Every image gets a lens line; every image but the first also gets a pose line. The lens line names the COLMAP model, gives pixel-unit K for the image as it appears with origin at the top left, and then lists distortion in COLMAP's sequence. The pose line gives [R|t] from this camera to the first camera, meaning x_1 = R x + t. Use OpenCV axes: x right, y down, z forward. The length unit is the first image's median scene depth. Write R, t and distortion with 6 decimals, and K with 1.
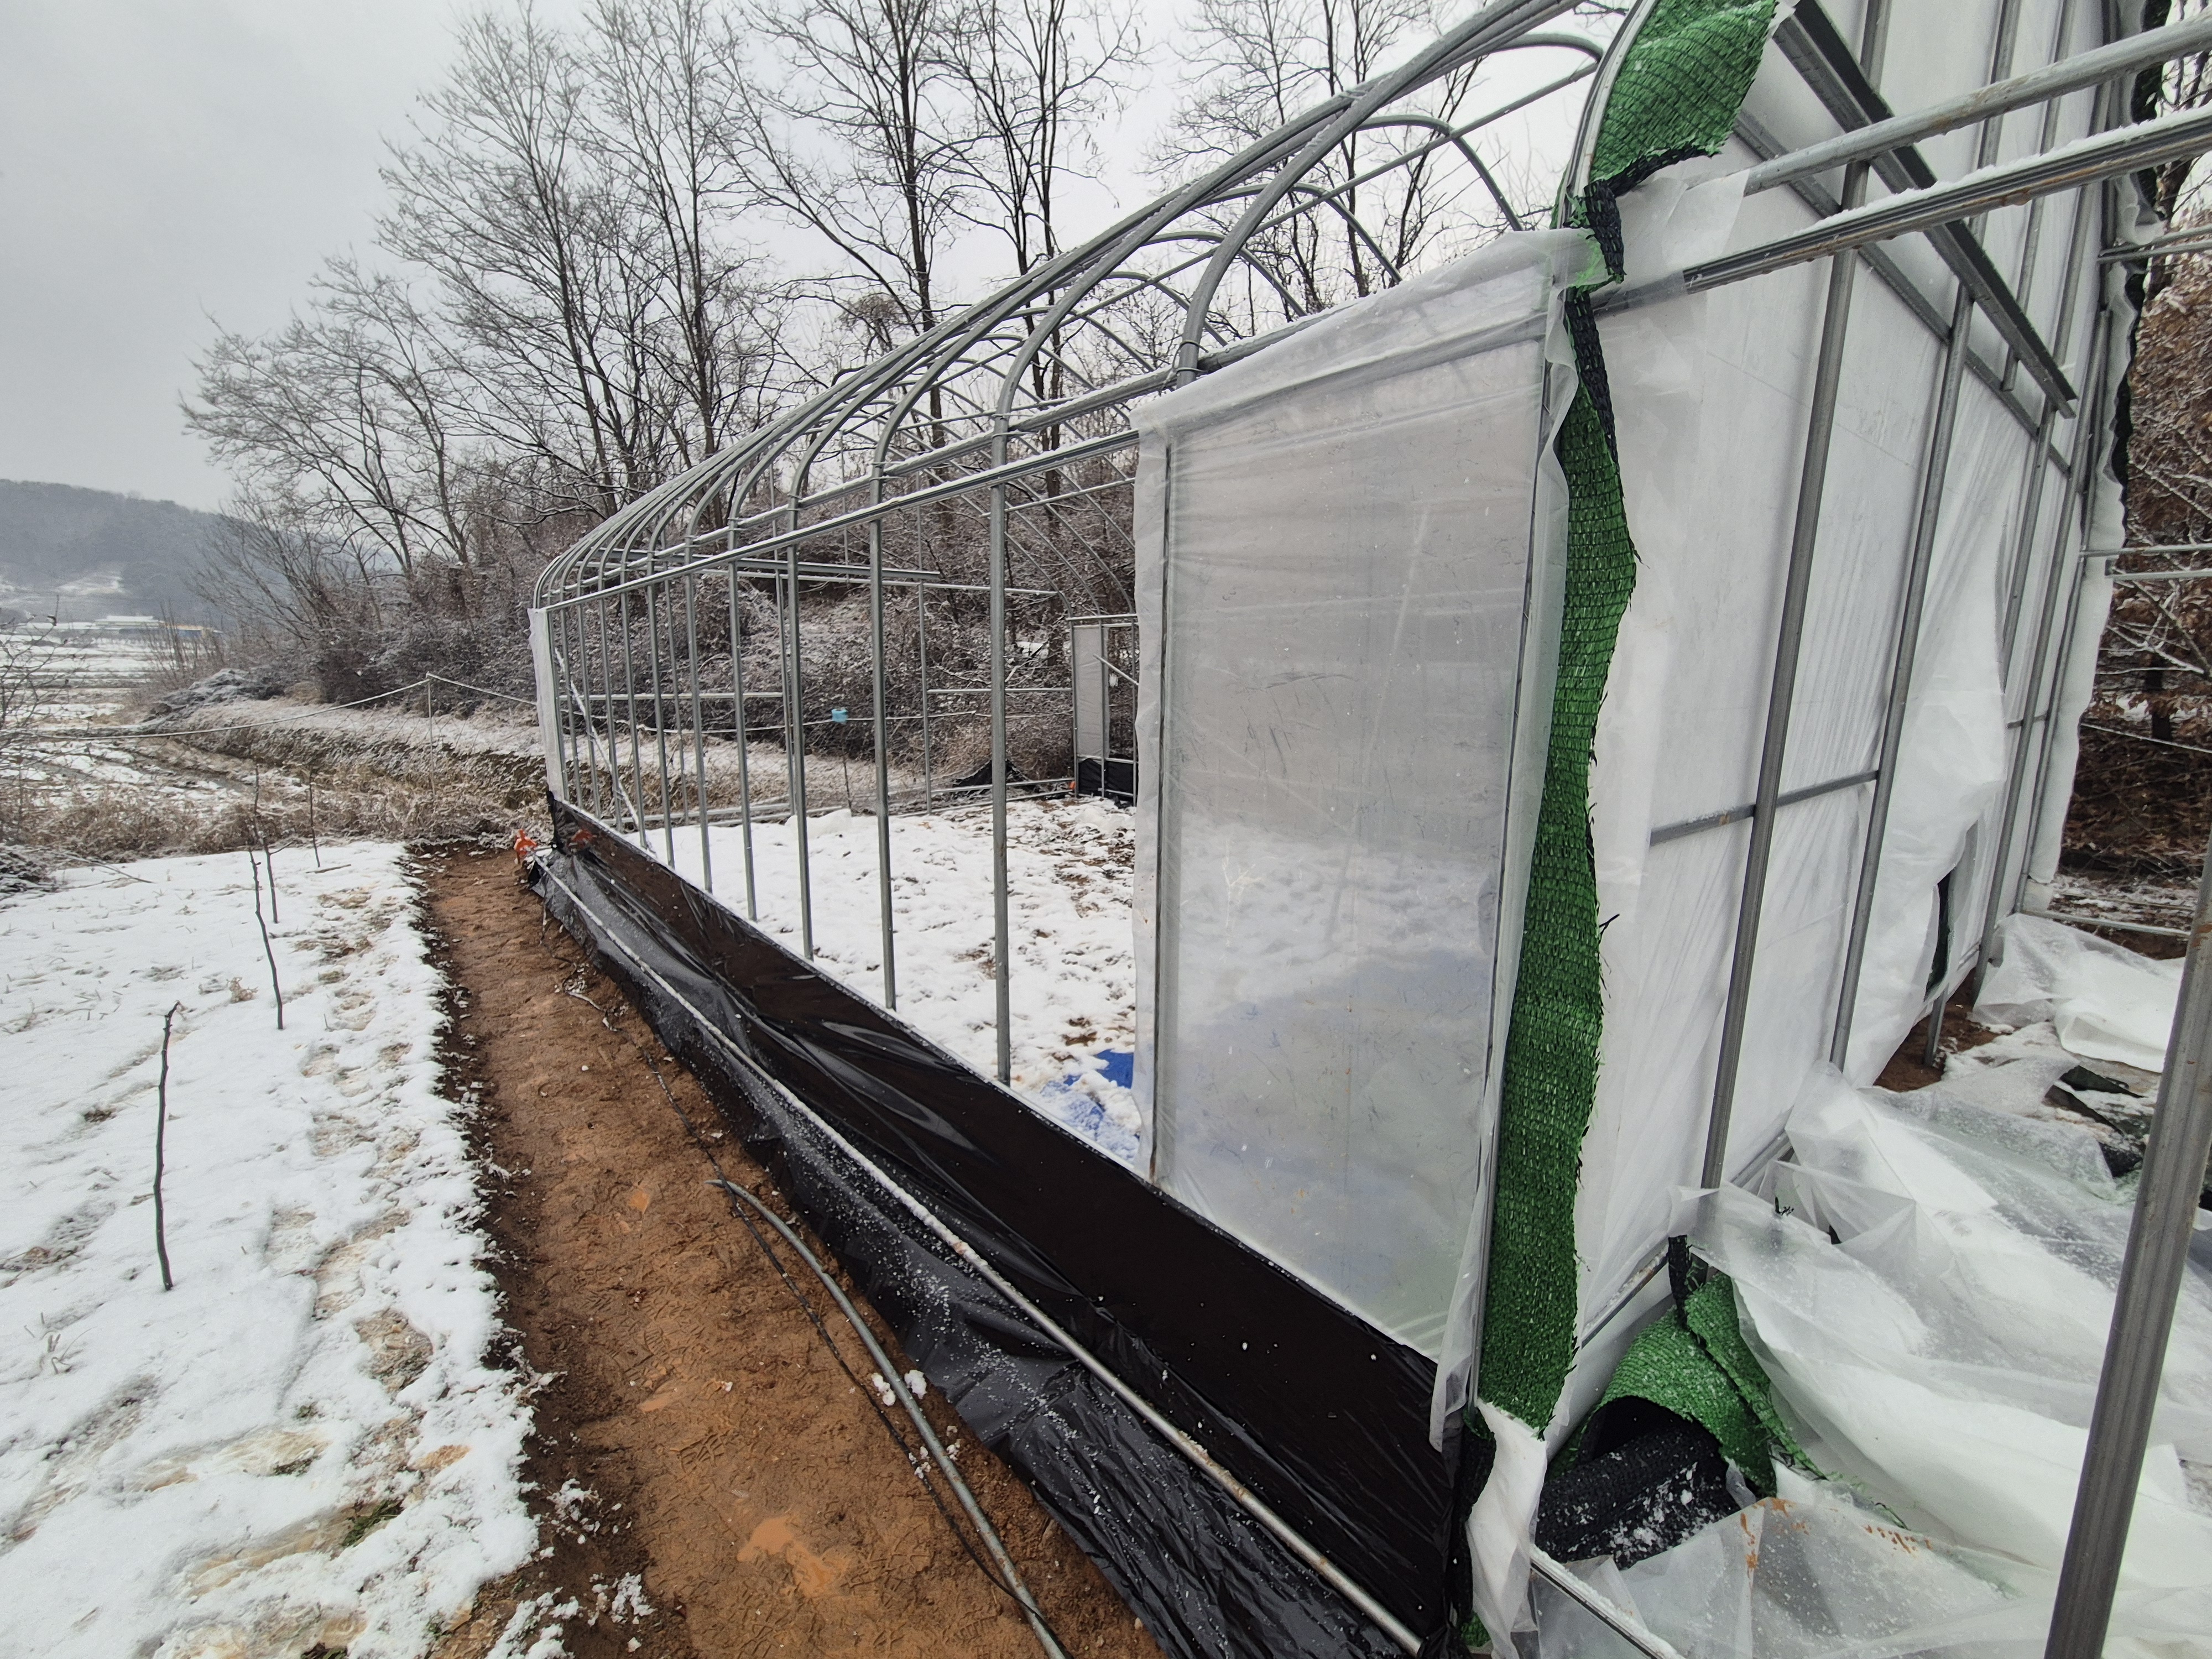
lens RADIAL K [[938.6, 0, 1112.8], [0, 938.6, 845.8], [0, 0, 1]] dist [0.001233, 0.005002]
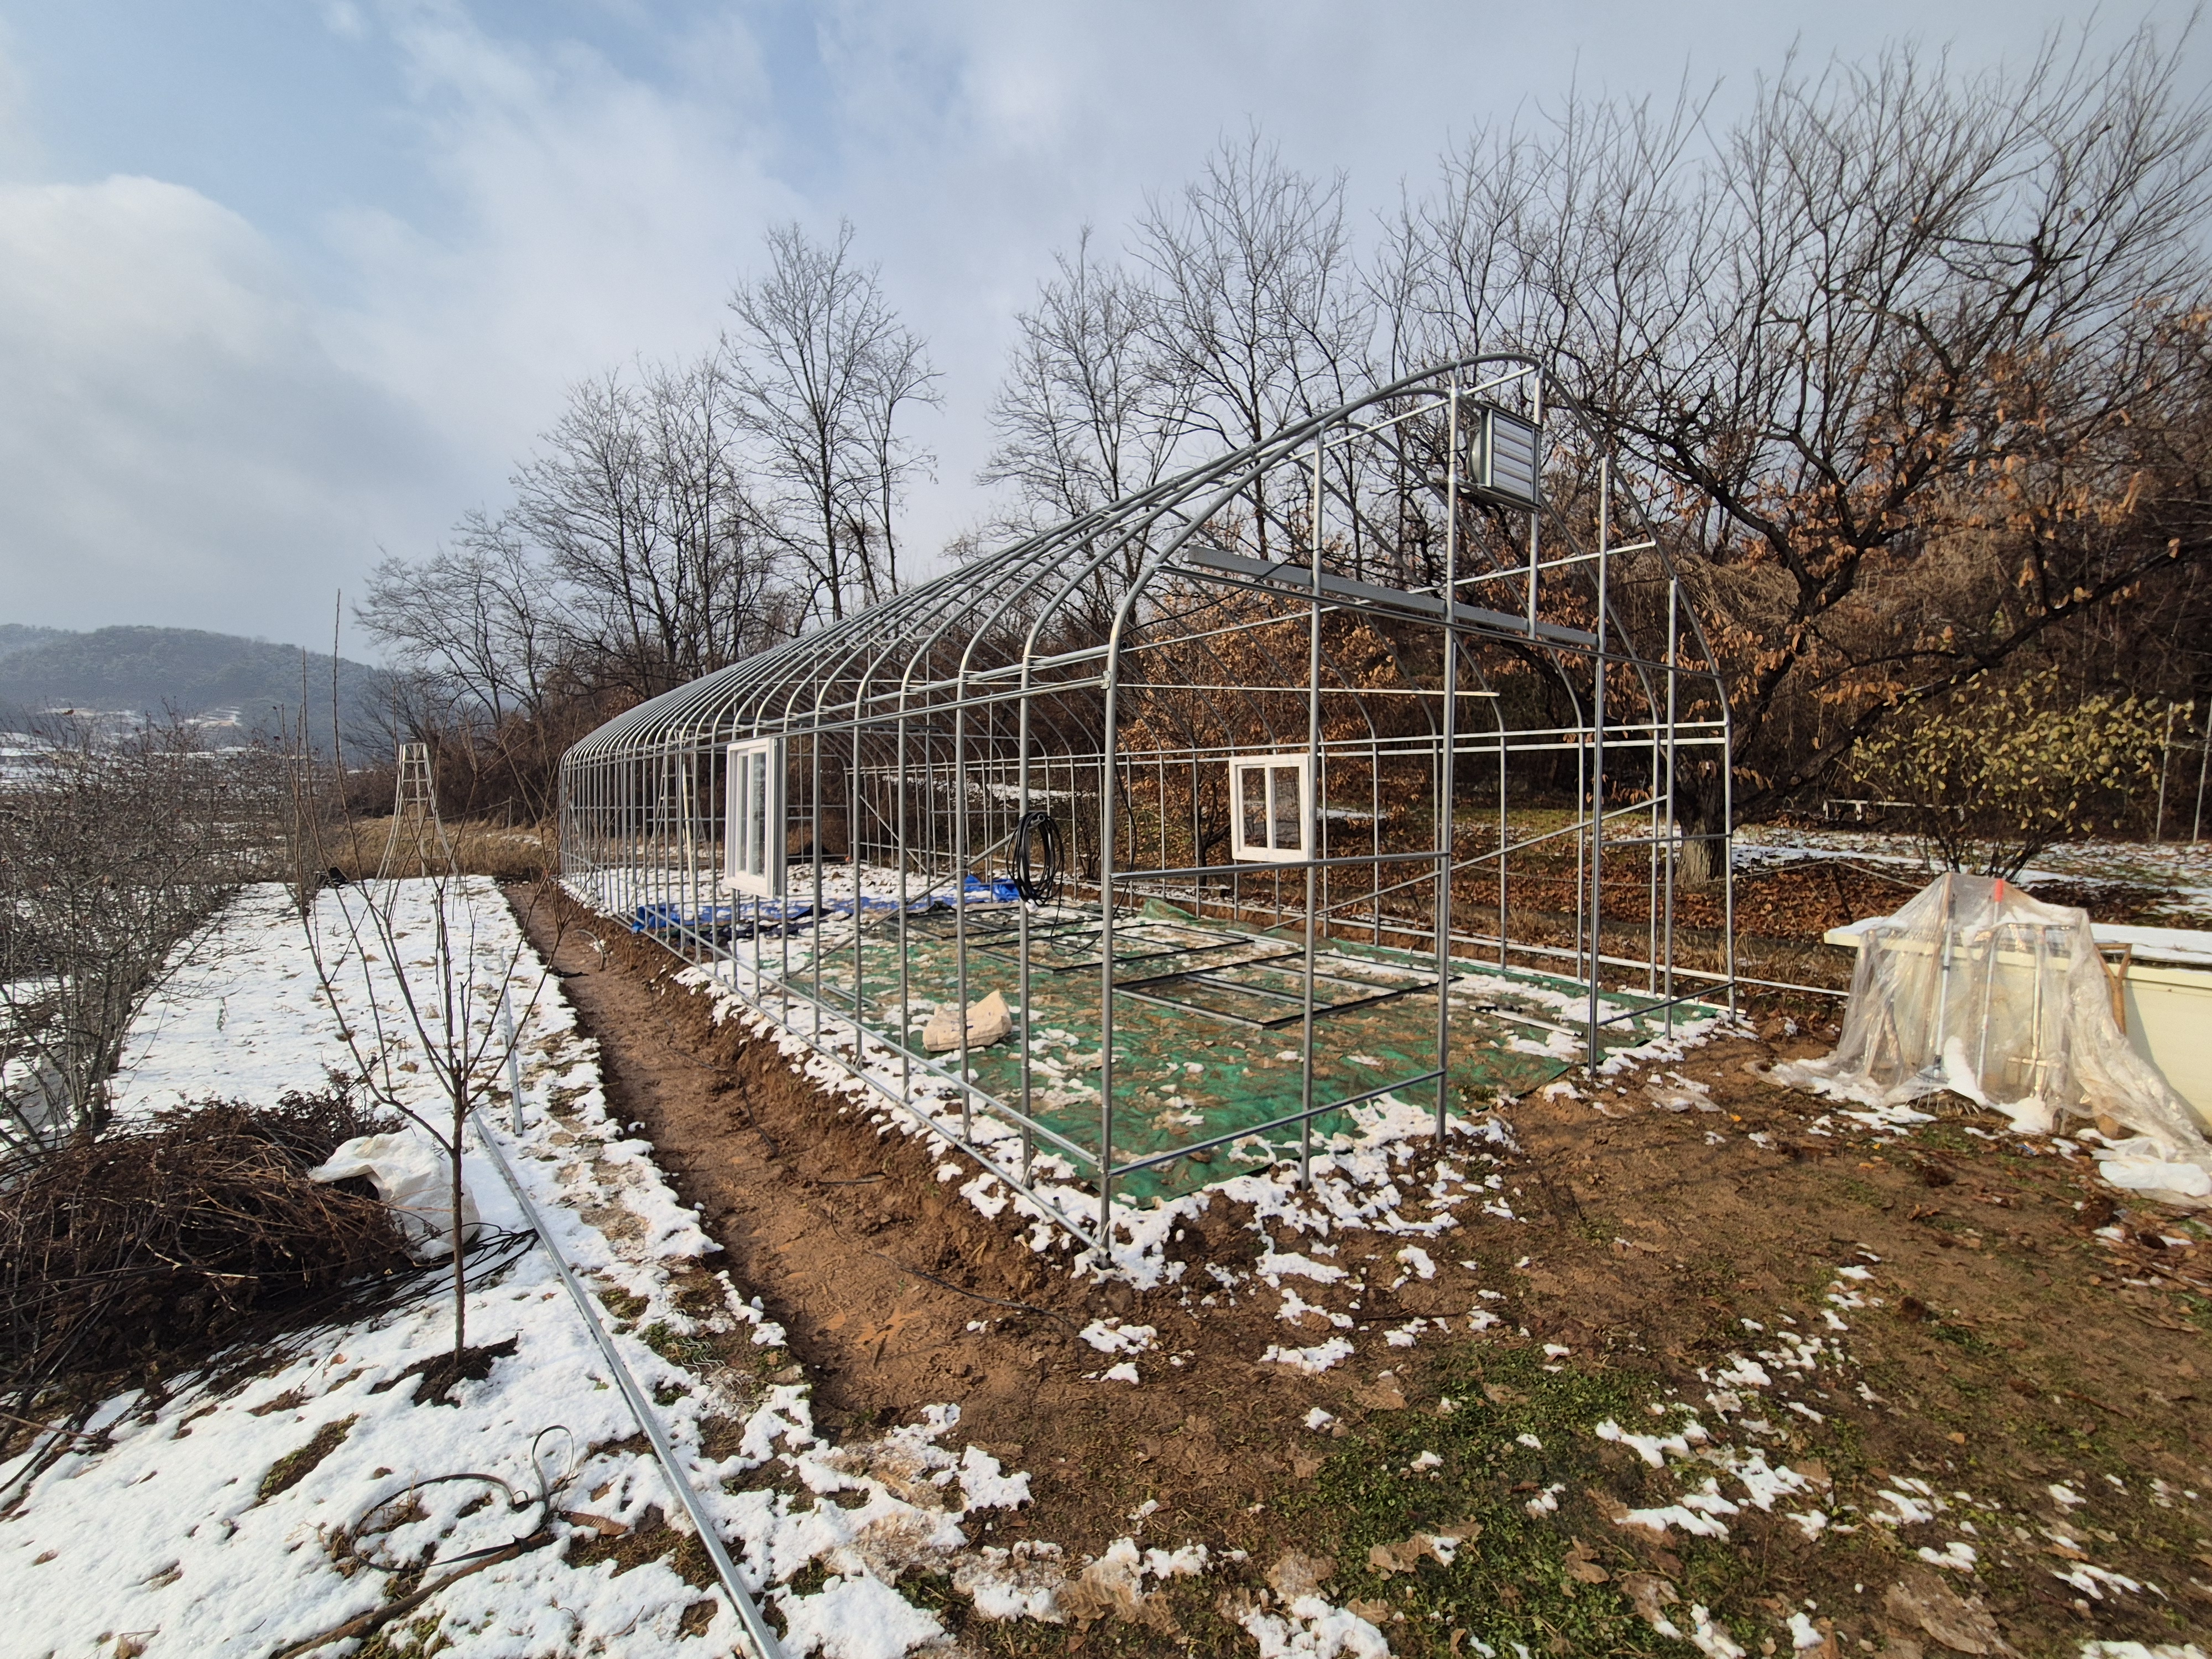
lens RADIAL K [[898.4, 0, 1101.2], [0, 898.4, 828.3], [0, 0, 1]] dist [0.001567, 0.000194]
pose [[0.999441, -0.000186, -0.033425, 0.161777], [-0.004672, 0.989390, -0.145208, 0.042280], [0.033097, 0.145283, 0.988836, -0.228719]]
